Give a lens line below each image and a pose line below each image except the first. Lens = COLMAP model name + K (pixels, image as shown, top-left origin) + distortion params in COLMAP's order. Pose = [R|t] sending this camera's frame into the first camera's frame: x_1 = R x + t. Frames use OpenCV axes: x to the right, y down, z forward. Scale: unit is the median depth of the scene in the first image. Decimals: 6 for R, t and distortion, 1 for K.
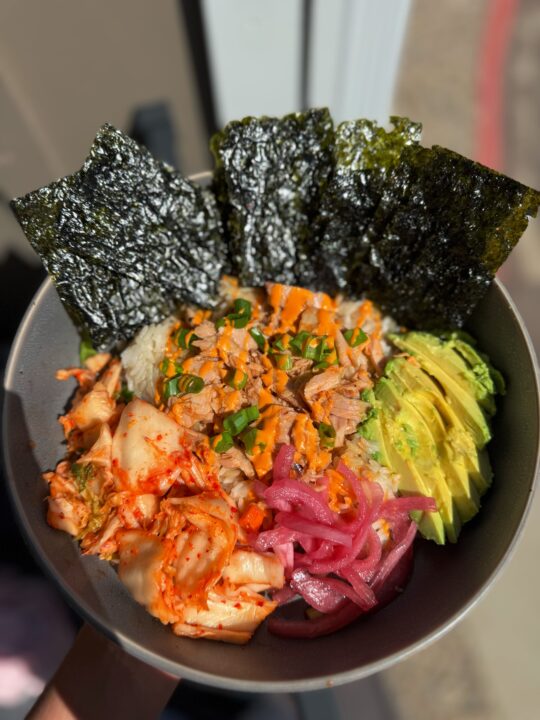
lens RADIAL K [[506.4, 0, 270.0], [0, 506.4, 360.0], [0, 0, 1]] dist [0.003850, -0.001263]
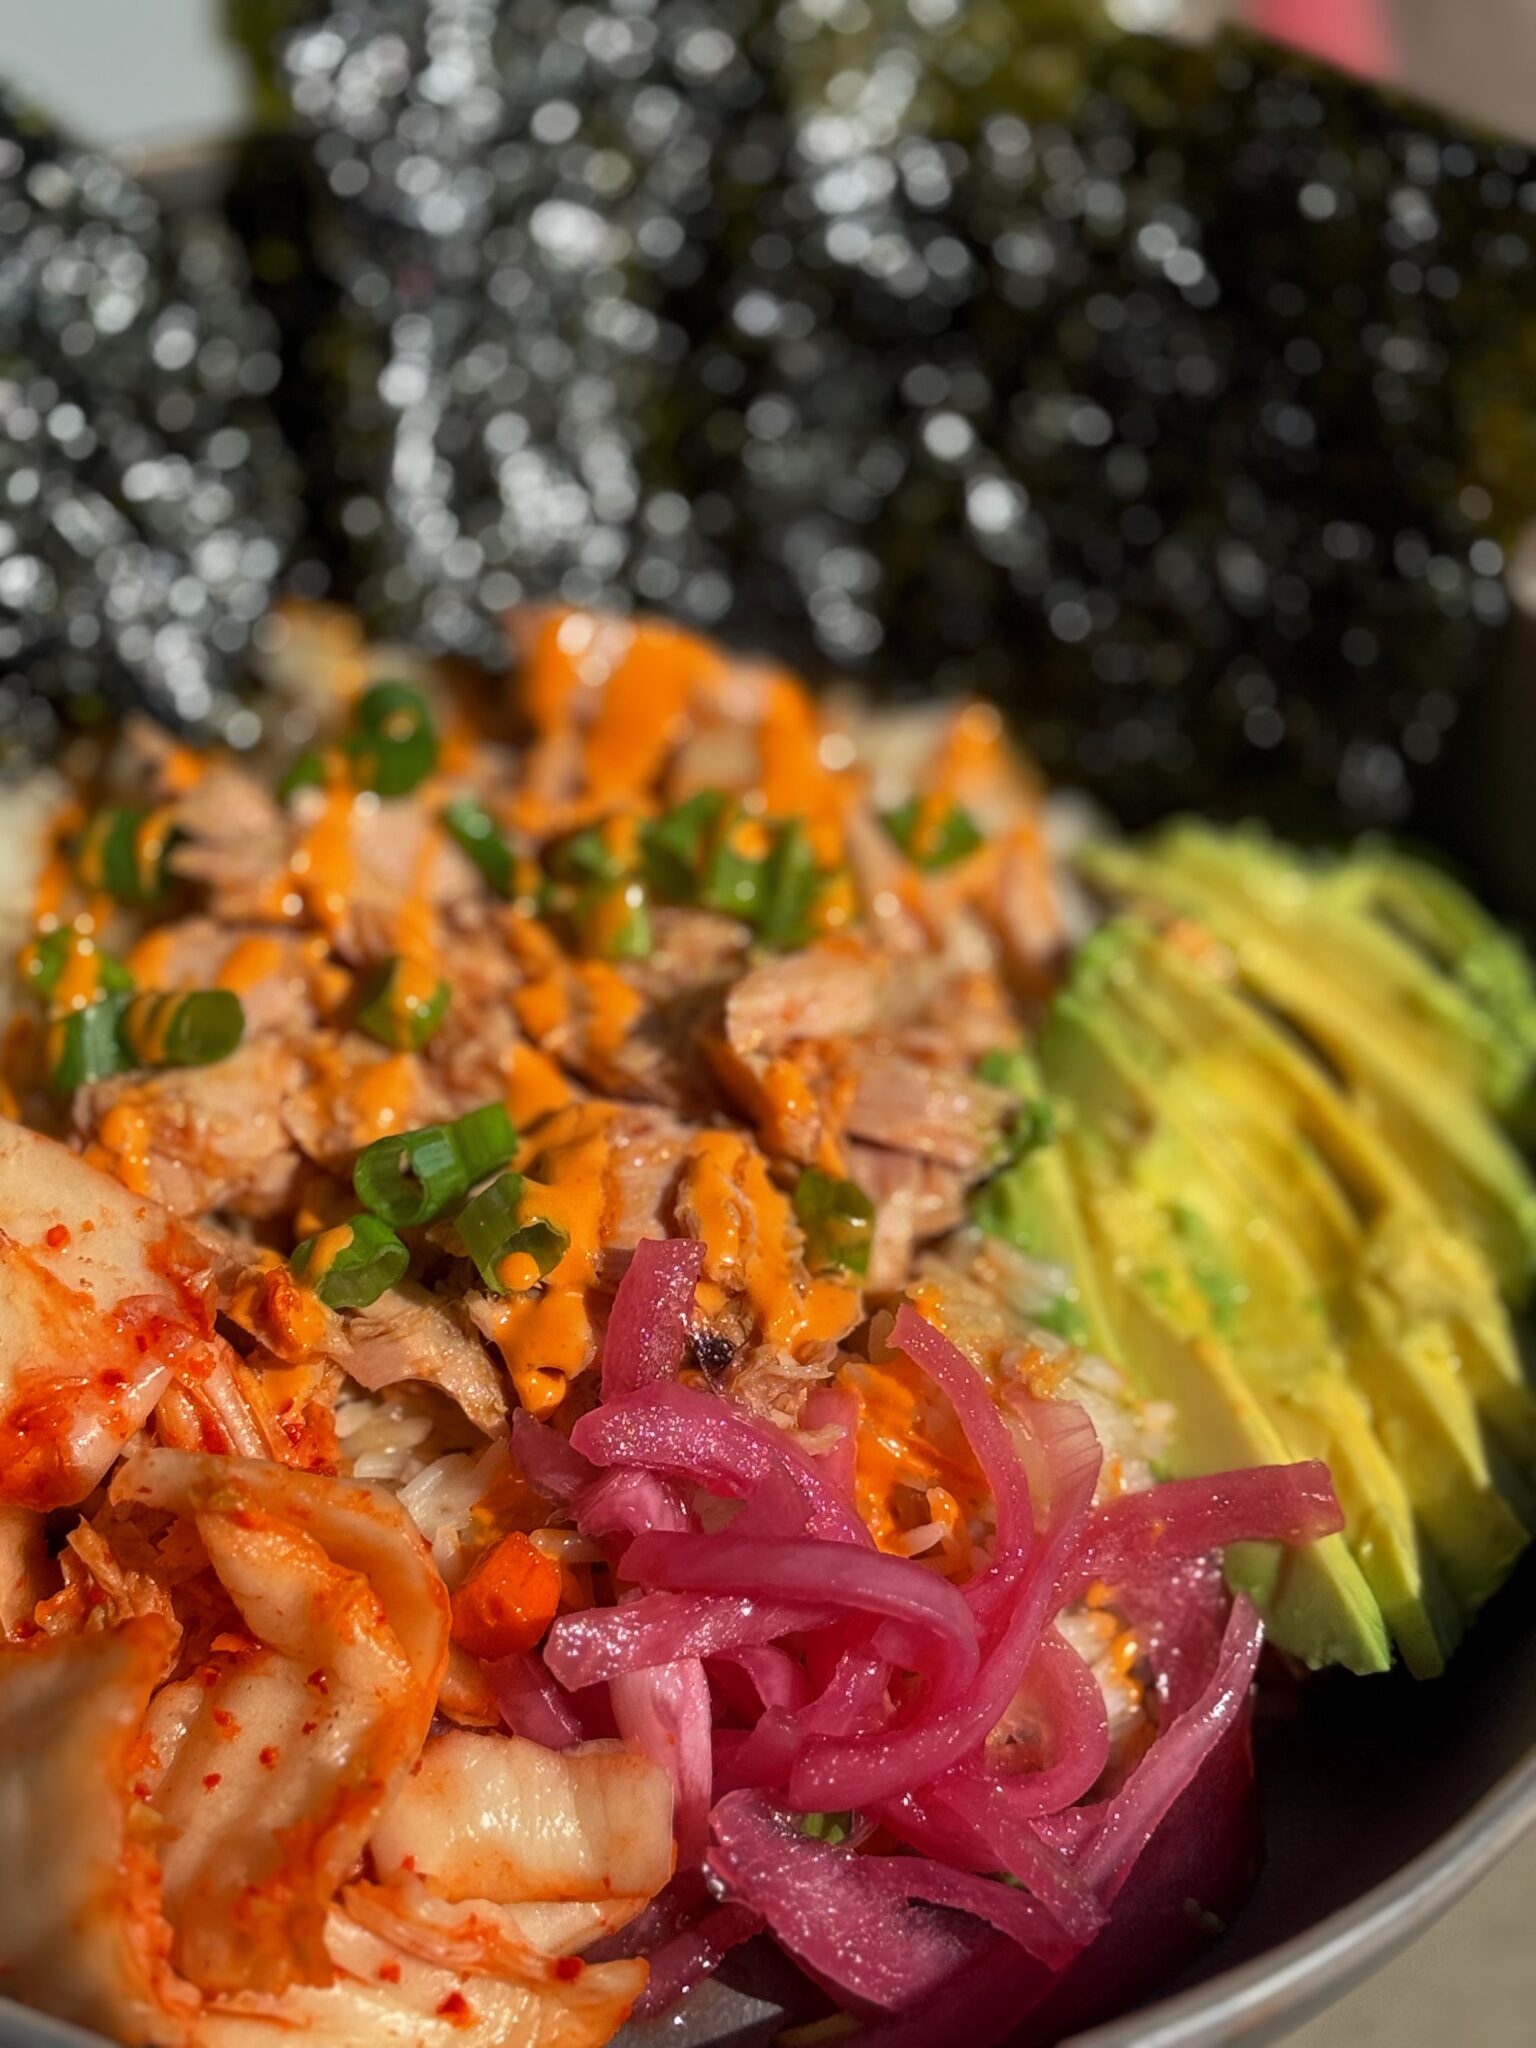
lens RADIAL K [[4037.5, 0, 768.0], [0, 4037.5, 1024.0], [0, 0, 1]] dist [0.018169, 0.179582]
pose [[0.986140, -0.003466, 0.165879, -0.196675], [0.042932, 0.971062, -0.234939, 0.457158], [-0.160265, 0.238804, 0.957752, -0.659550]]
